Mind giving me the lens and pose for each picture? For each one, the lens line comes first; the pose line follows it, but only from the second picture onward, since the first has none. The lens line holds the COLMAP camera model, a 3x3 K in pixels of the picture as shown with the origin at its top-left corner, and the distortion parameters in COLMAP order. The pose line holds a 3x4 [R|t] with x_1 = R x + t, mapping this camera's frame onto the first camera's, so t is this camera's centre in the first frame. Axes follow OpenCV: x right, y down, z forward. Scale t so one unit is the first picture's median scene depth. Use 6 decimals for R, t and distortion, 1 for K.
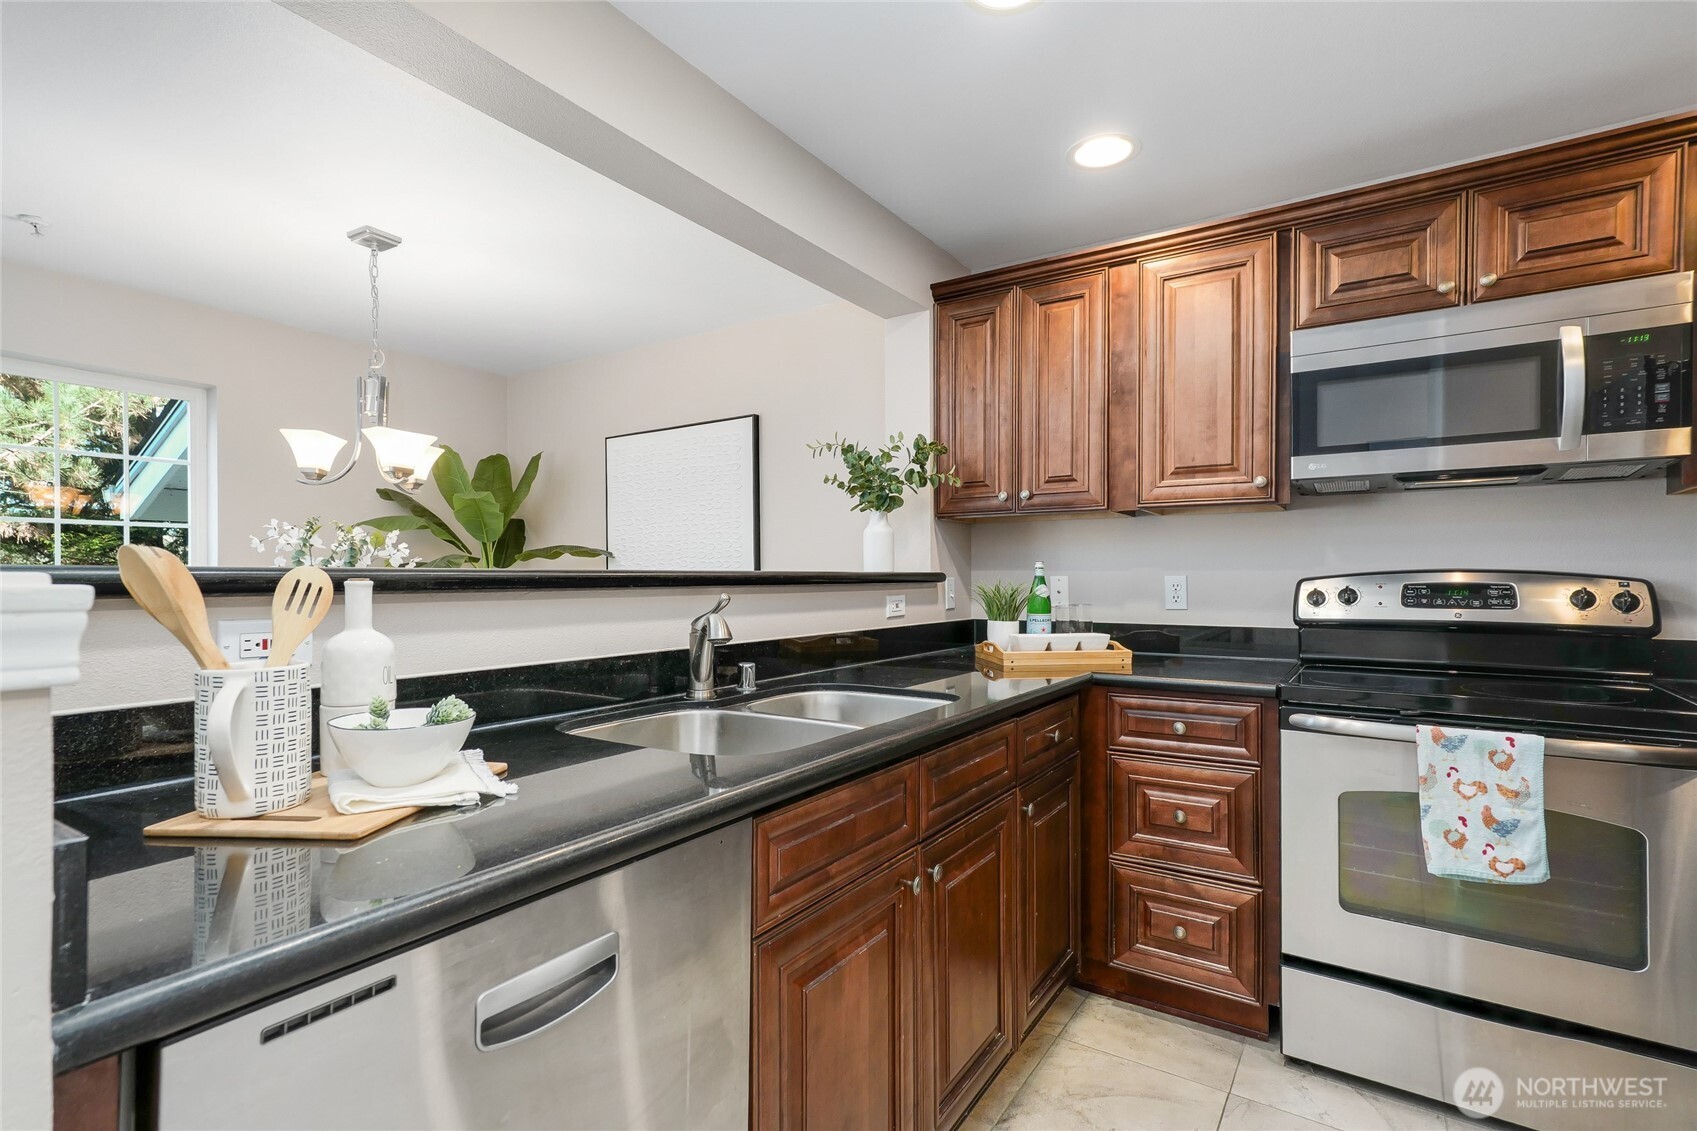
lens RADIAL K [[817.3, 0, 847.5], [0, 817.3, 566.2], [0, 0, 1]] dist [-0.001964, -0.000302]
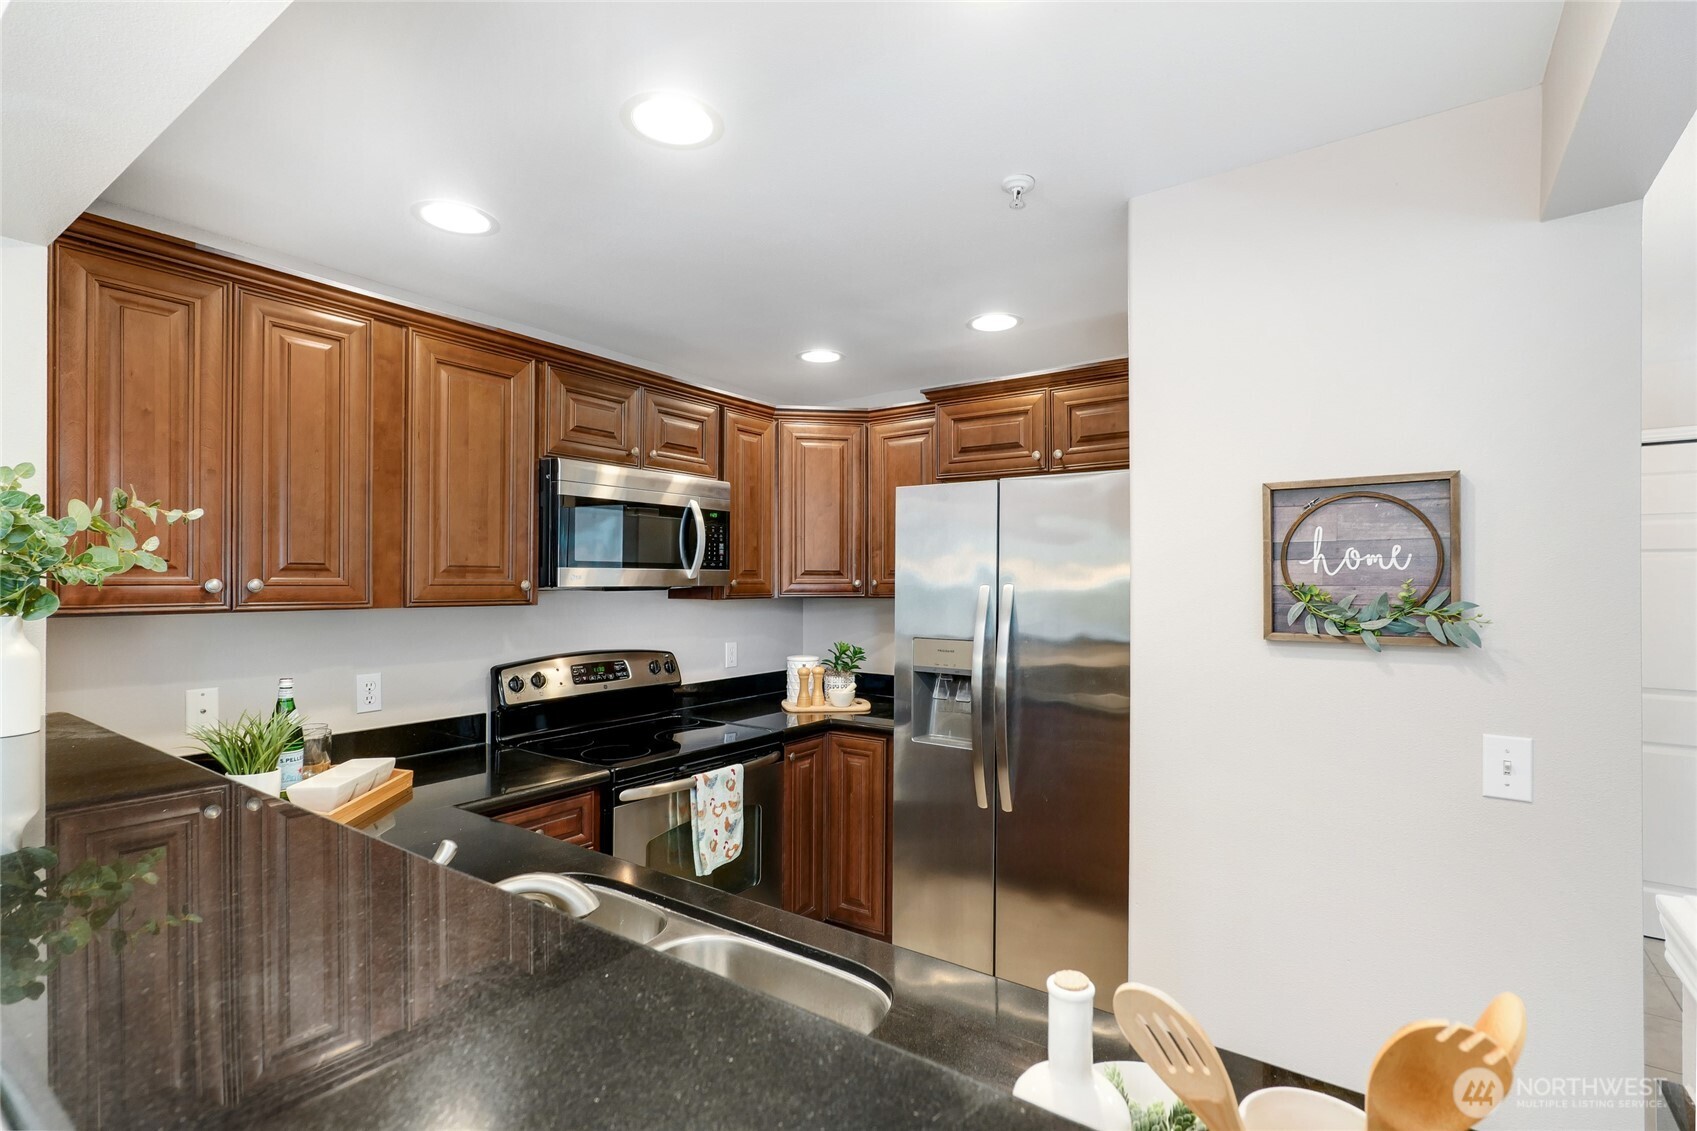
lens RADIAL K [[790.6, 0, 848.6], [0, 790.6, 581.3], [0, 0, 1]] dist [-0.001733, 0.001601]
pose [[0.035581, 0.003600, 0.999360, -0.624375], [-0.015839, 0.999870, -0.003038, -0.134525], [-0.999241, -0.015721, 0.035633, 0.634947]]
